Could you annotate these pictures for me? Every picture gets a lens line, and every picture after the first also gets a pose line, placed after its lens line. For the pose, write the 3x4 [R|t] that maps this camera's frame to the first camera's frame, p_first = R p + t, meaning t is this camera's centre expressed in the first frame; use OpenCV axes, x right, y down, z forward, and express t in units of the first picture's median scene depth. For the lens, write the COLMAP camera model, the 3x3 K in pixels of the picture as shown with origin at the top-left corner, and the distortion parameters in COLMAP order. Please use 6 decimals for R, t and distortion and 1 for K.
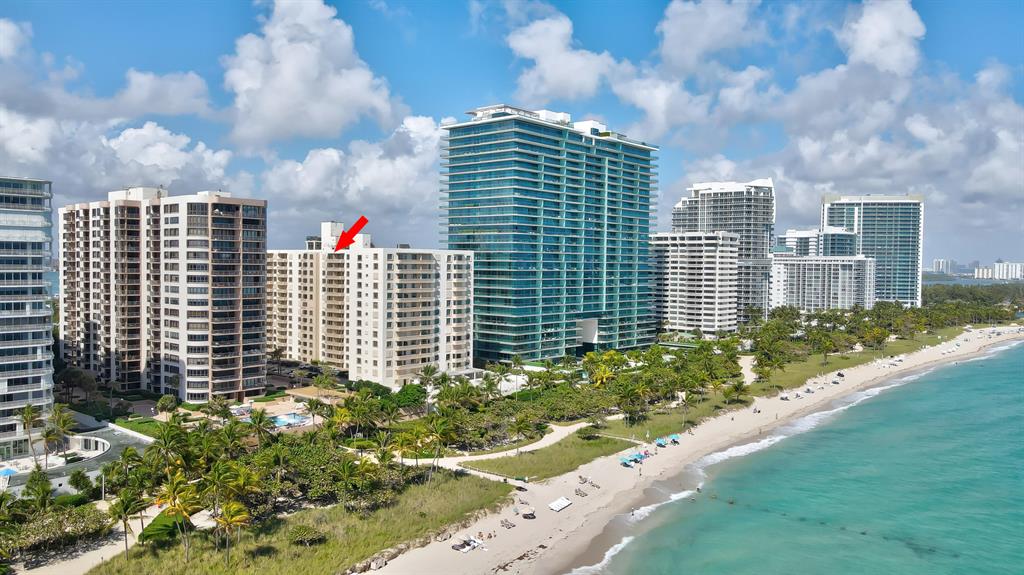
lens RADIAL K [[772.1, 0, 512.0], [0, 772.1, 287.5], [0, 0, 1]] dist [-0.000320, 0.008500]
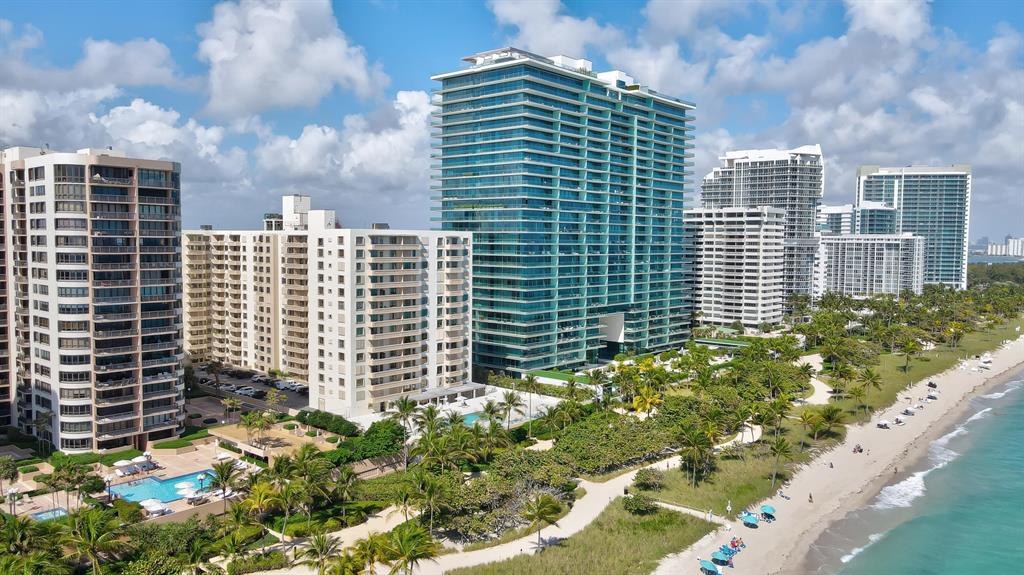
lens RADIAL K [[772.1, 0, 512.0], [0, 772.1, 287.5], [0, 0, 1]] dist [-0.000320, 0.008500]
pose [[0.999992, -0.002882, -0.002941, -0.007251], [0.002966, 0.999573, 0.029074, -0.012761], [0.002856, -0.029082, 0.999573, 0.207168]]
